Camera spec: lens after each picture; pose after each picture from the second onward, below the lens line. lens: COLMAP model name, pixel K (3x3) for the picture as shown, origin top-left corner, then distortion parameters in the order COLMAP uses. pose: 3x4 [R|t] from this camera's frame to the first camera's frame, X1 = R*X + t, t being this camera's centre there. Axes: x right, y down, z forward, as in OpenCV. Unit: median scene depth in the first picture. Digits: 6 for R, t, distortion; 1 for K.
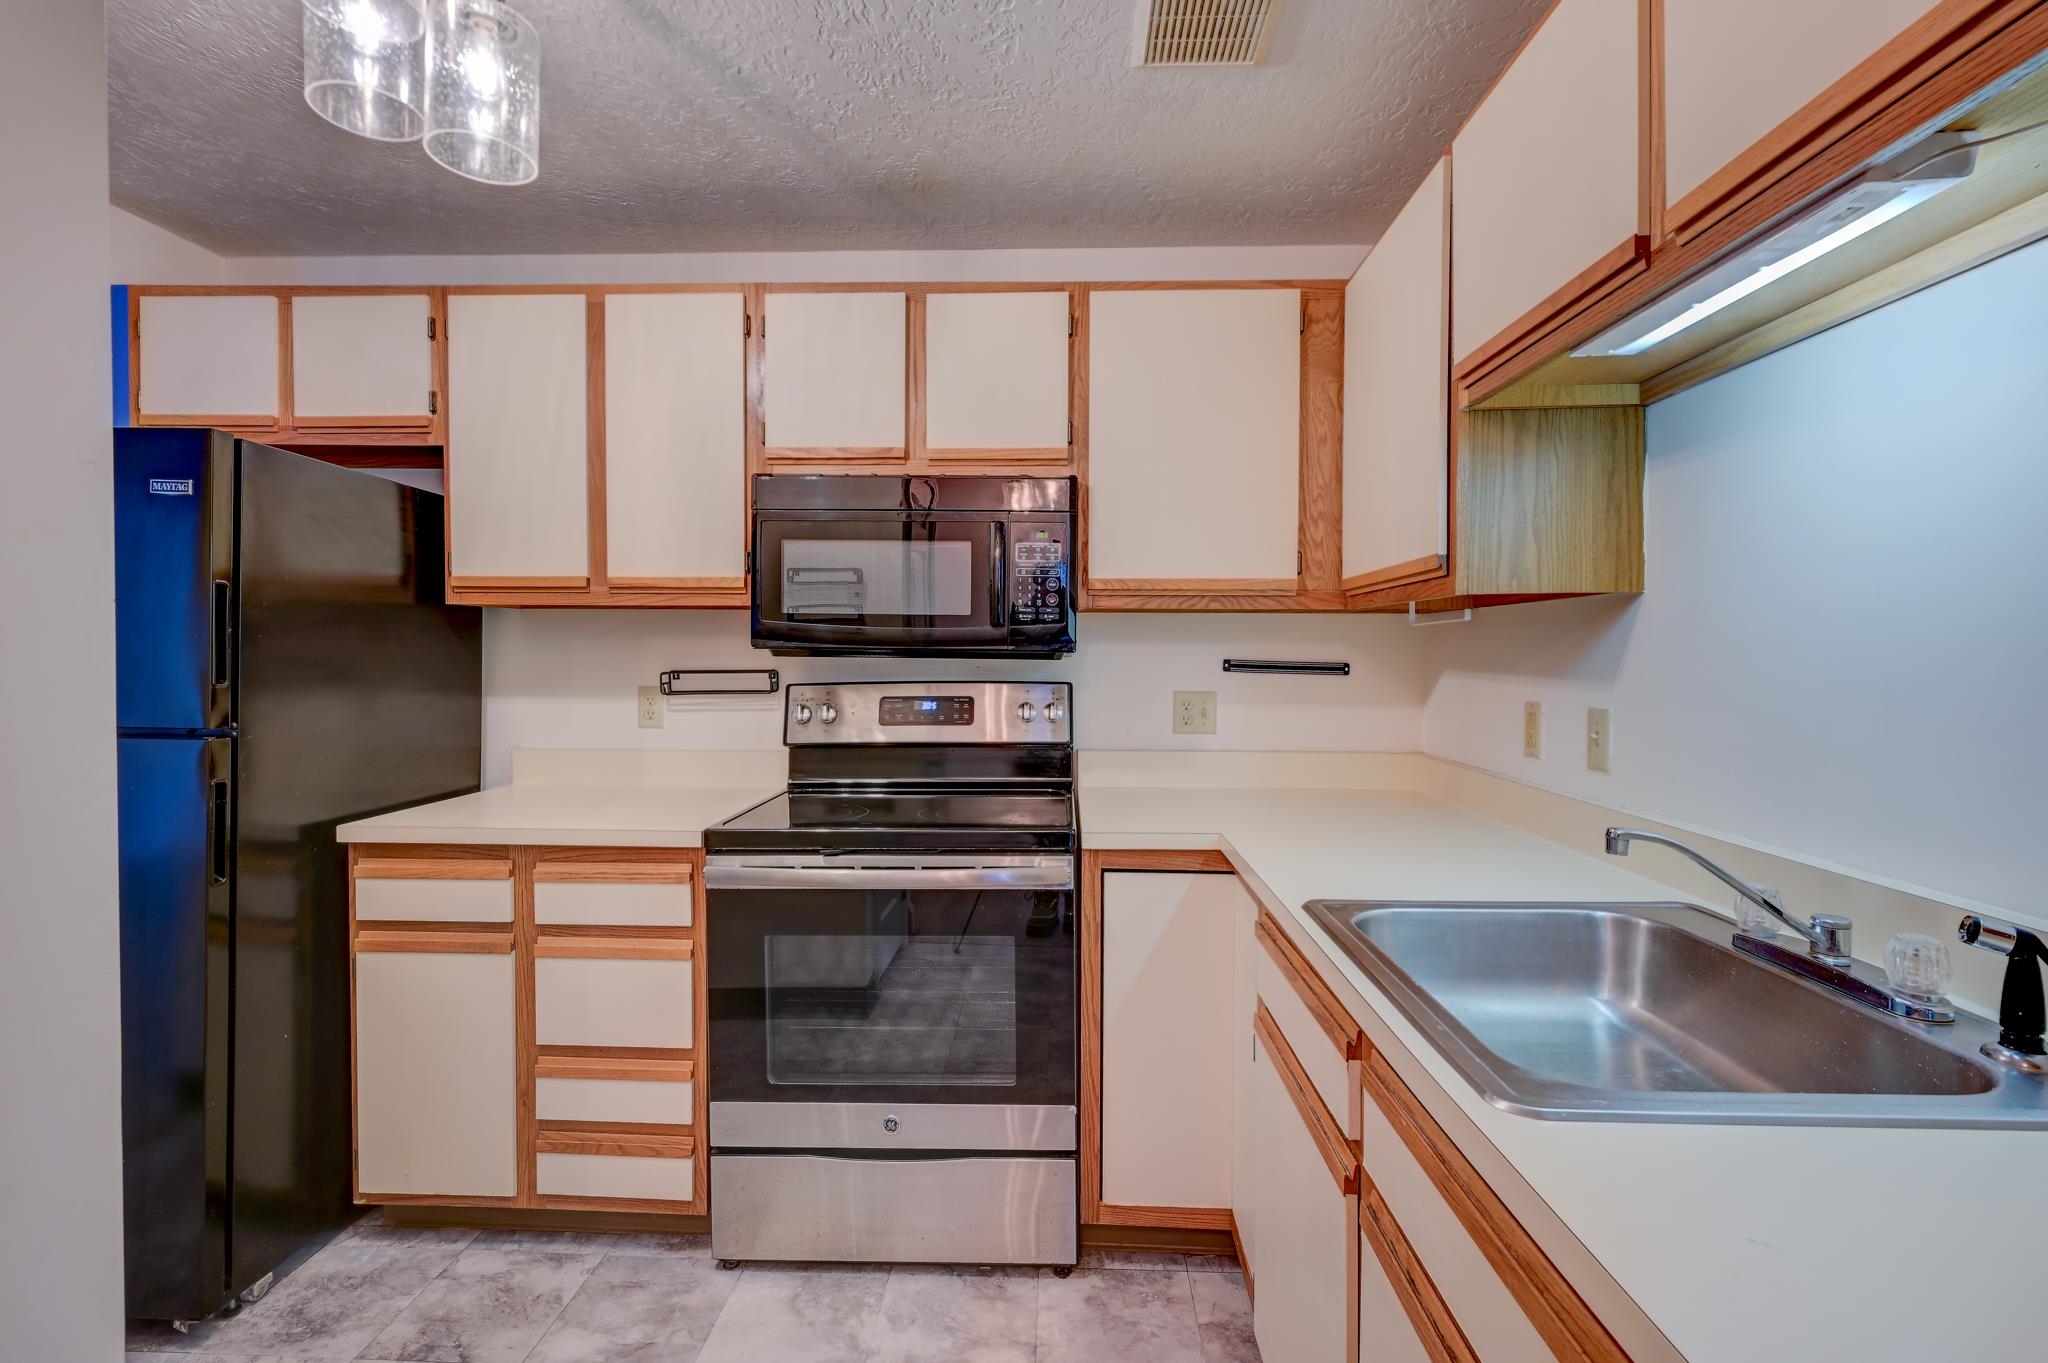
lens RADIAL K [[920.1, 0, 1028.3], [0, 920.1, 672.4], [0, 0, 1]] dist [0.000331, 0.000305]
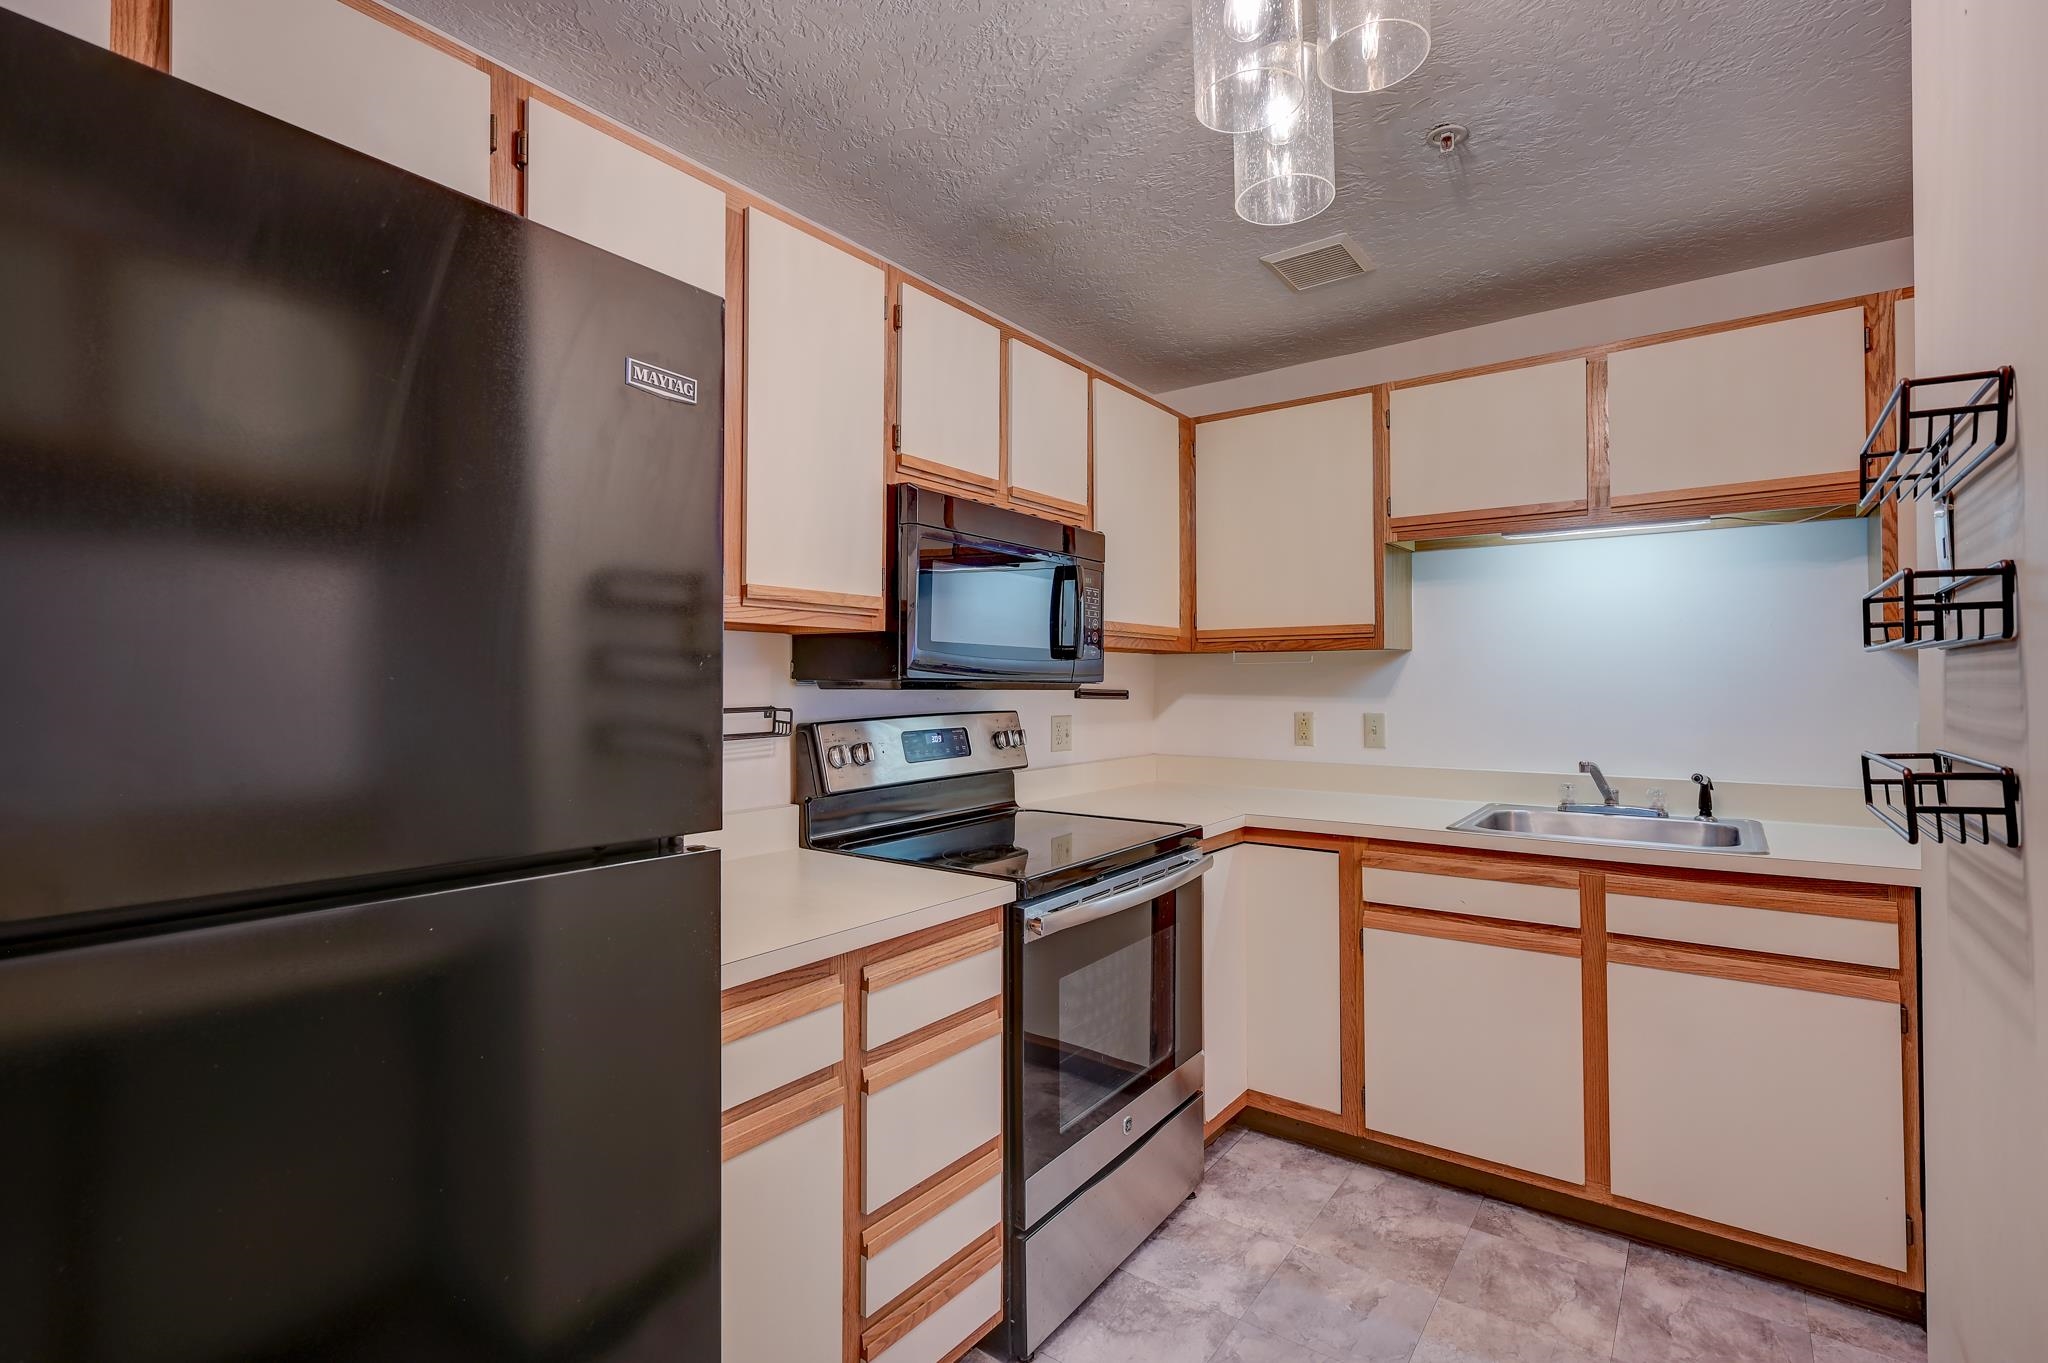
lens RADIAL K [[937.0, 0, 1028.3], [0, 937.0, 669.3], [0, 0, 1]] dist [0.000479, -0.000086]
pose [[0.561911, 0.007333, 0.827165, -1.100258], [0.020725, 0.999522, -0.022940, -0.015701], [-0.826938, 0.030033, 0.561491, 0.459177]]
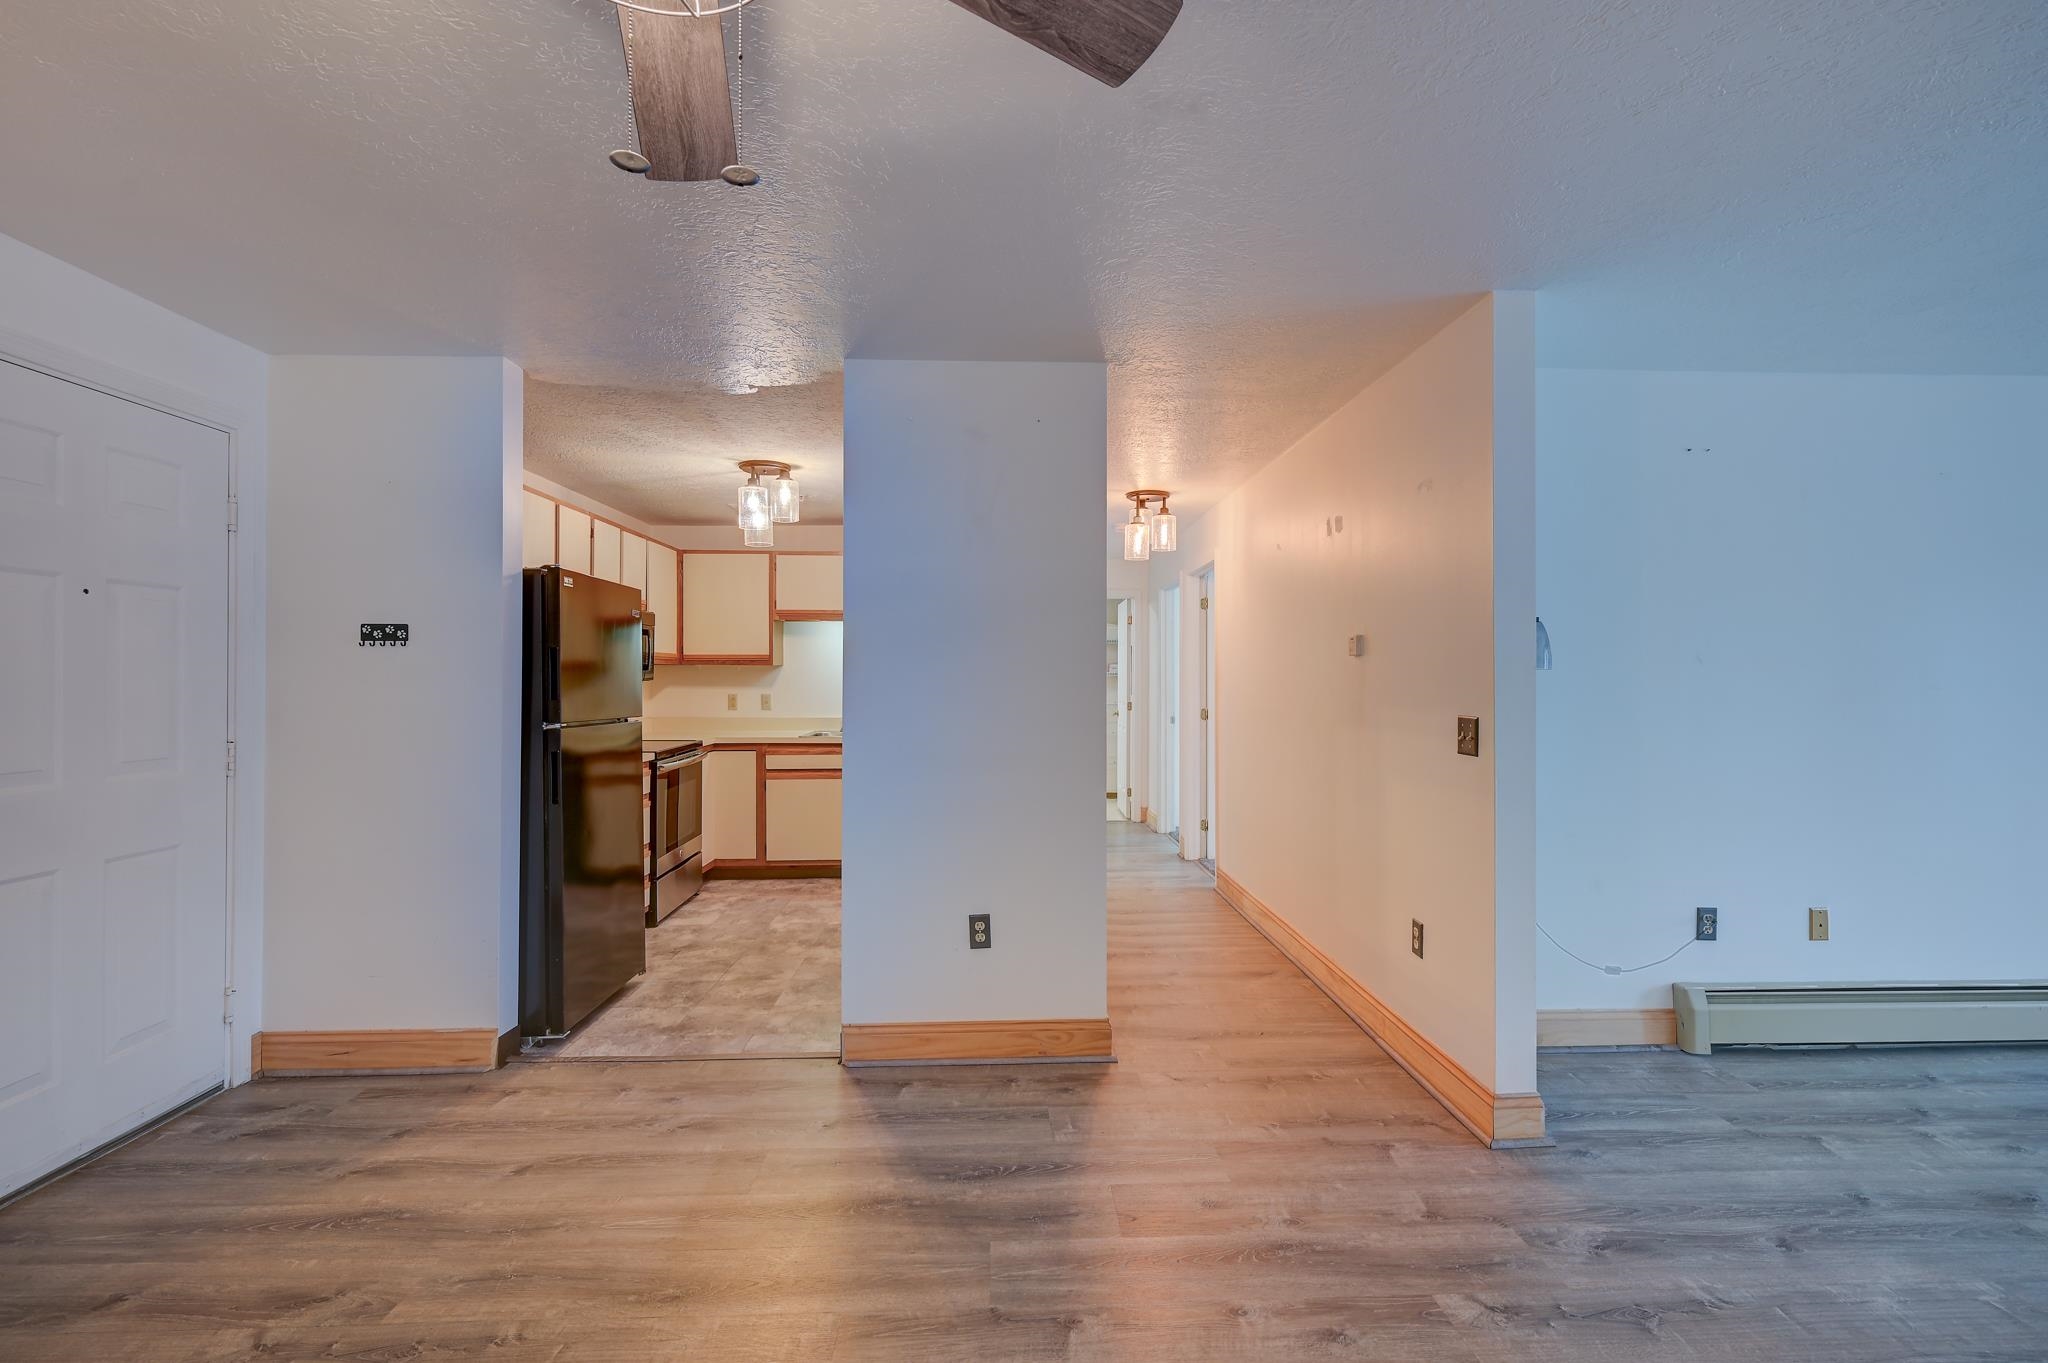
lens RADIAL K [[925.8, 0, 1029.1], [0, 925.8, 676.2], [0, 0, 1]] dist [0.001397, -0.000007]
pose [[-0.080355, -0.002969, 0.996762, -2.923647], [0.020129, 0.999787, 0.004601, -0.027175], [-0.996563, 0.020433, -0.080278, 0.176726]]
